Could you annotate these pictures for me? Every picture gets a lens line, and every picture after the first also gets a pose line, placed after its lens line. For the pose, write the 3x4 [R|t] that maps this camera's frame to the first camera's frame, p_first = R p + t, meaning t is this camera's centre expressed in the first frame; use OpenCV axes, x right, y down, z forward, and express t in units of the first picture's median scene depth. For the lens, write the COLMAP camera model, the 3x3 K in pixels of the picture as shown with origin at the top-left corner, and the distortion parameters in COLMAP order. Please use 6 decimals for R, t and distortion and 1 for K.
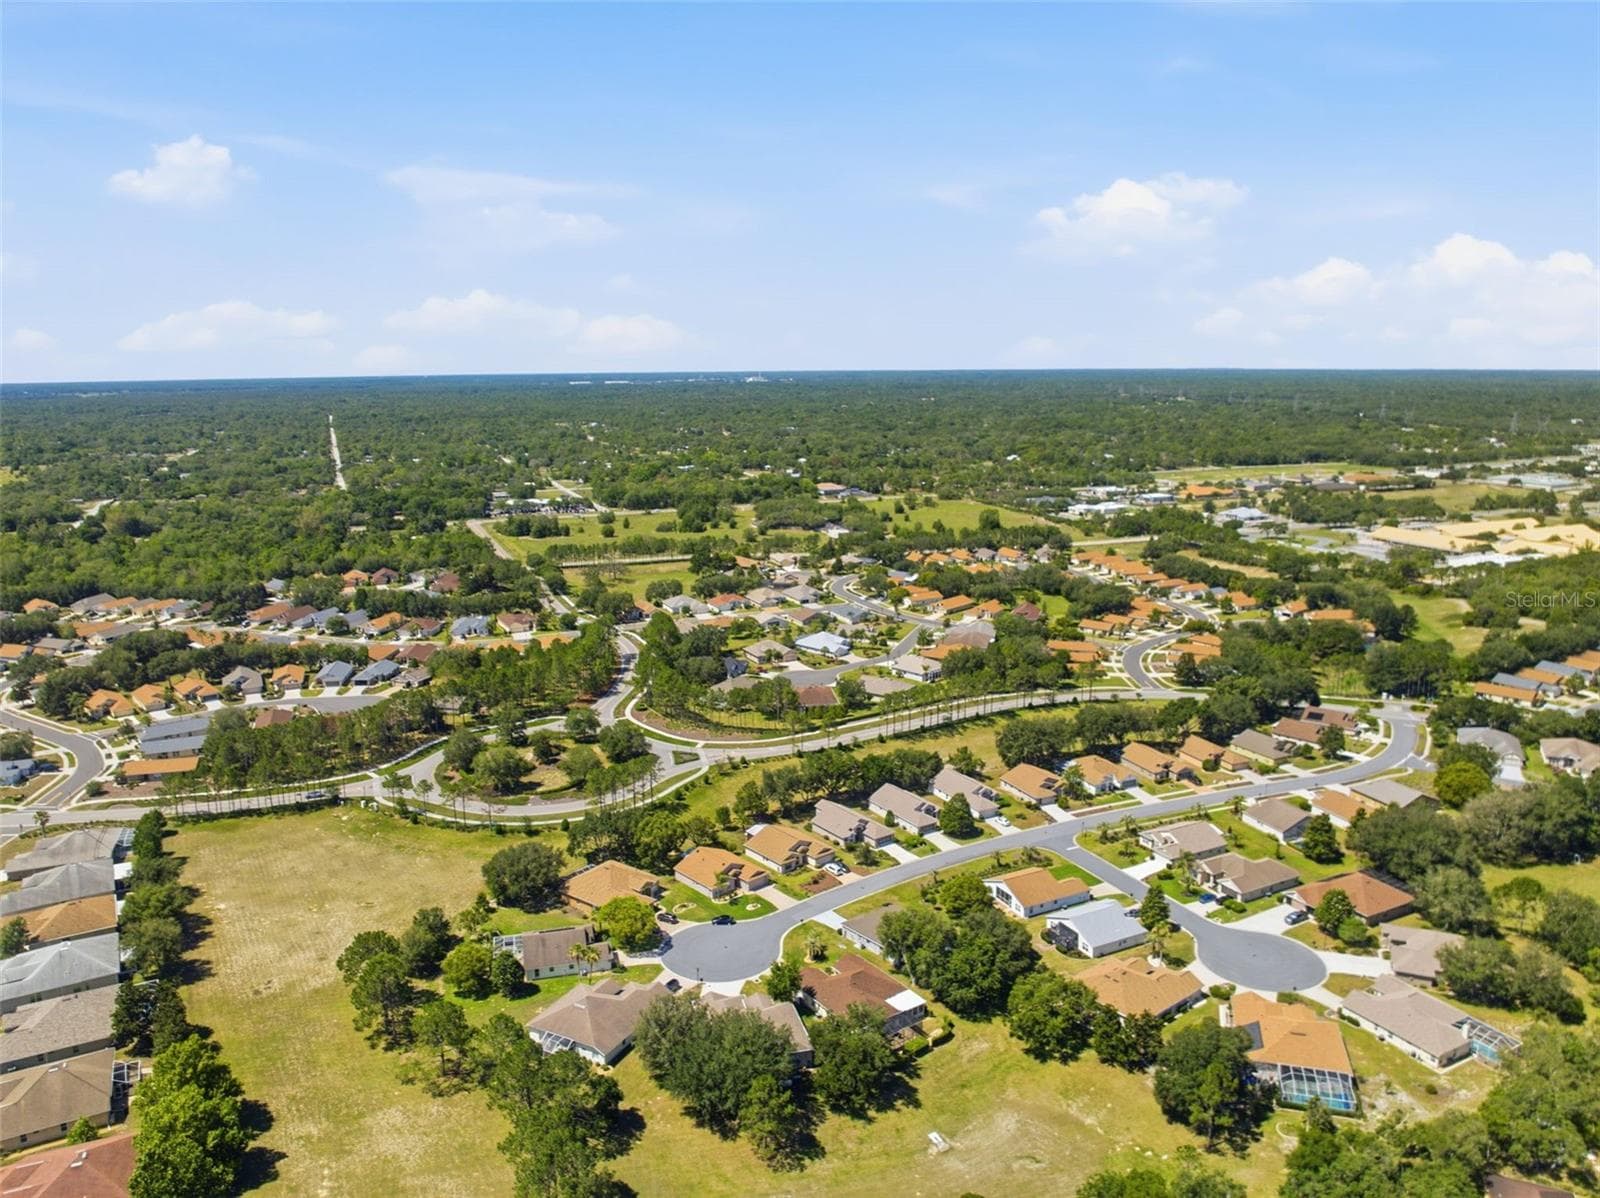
lens RADIAL K [[1130.0, 0, 850.9], [0, 1130.0, 597.3], [0, 0, 1]] dist [-0.030747, 0.008940]
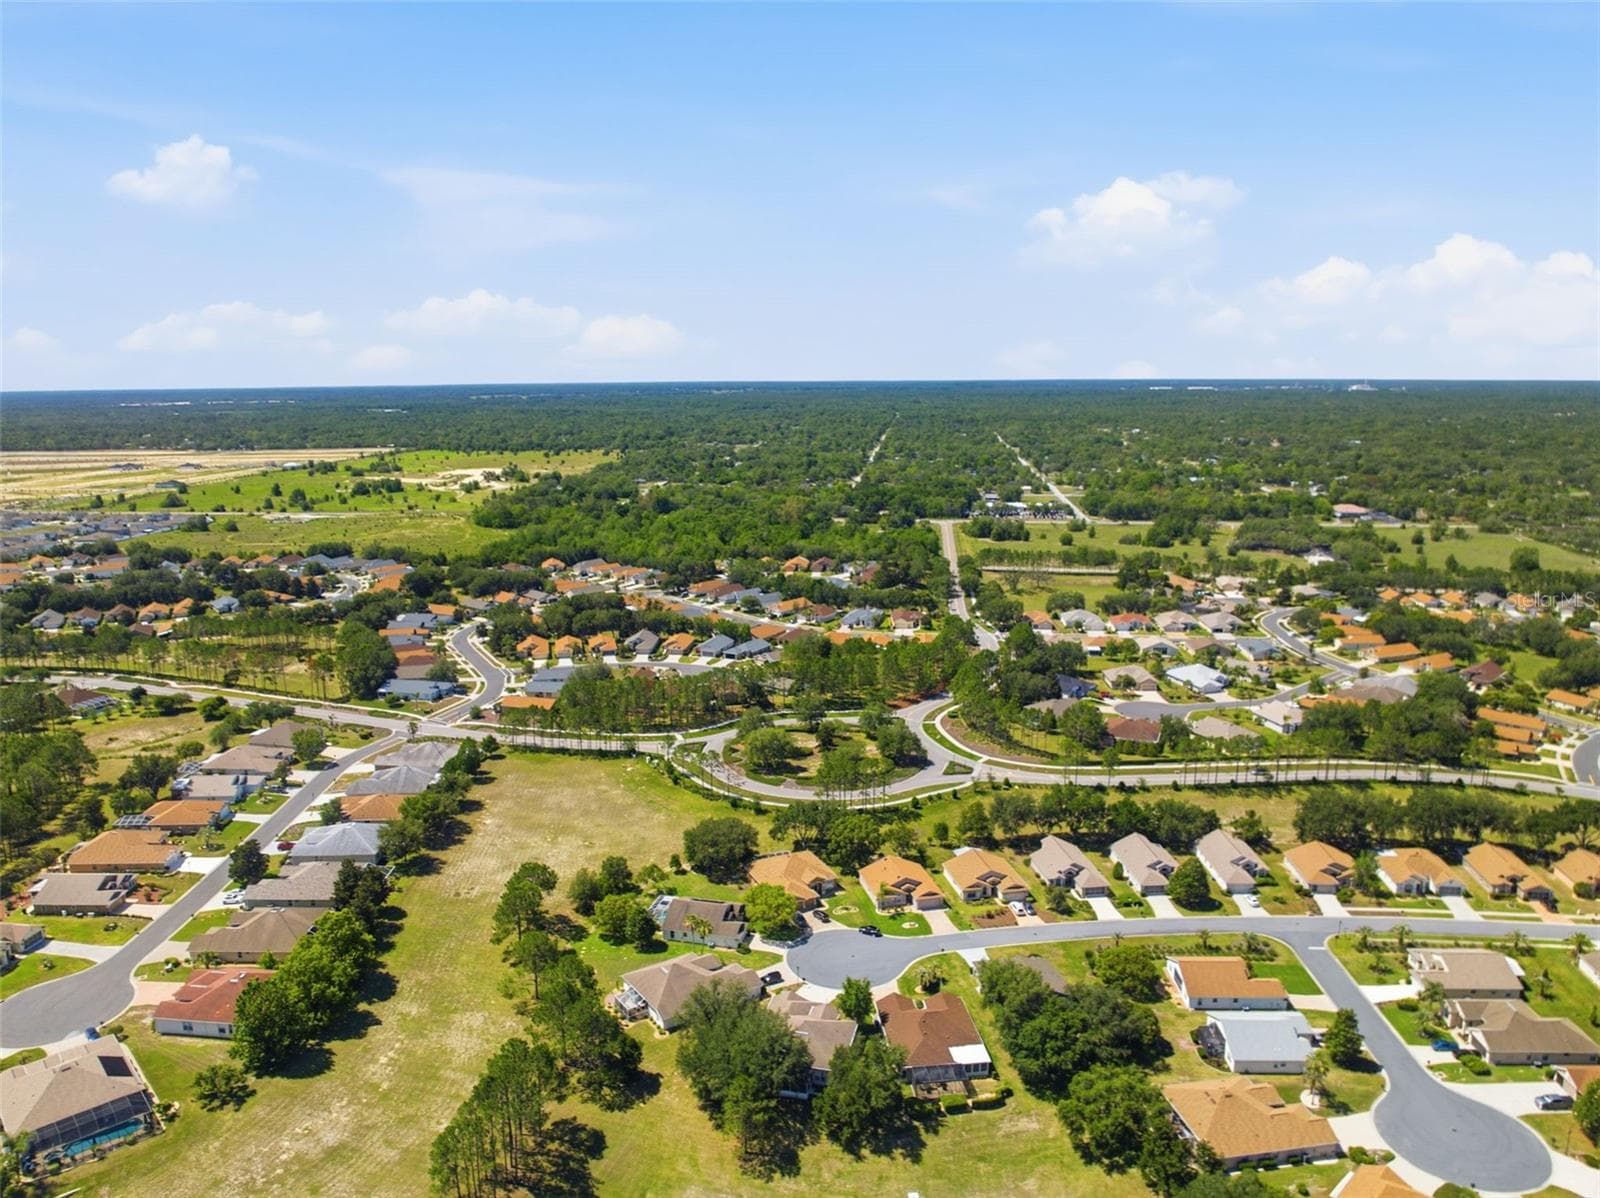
lens RADIAL K [[1130.0, 0, 850.9], [0, 1130.0, 597.3], [0, 0, 1]] dist [-0.030747, 0.008940]
pose [[0.878527, 0.099176, -0.467284, 0.256996], [-0.101150, 0.994651, 0.020937, -0.025102], [0.466861, 0.028872, 0.883859, 0.071435]]
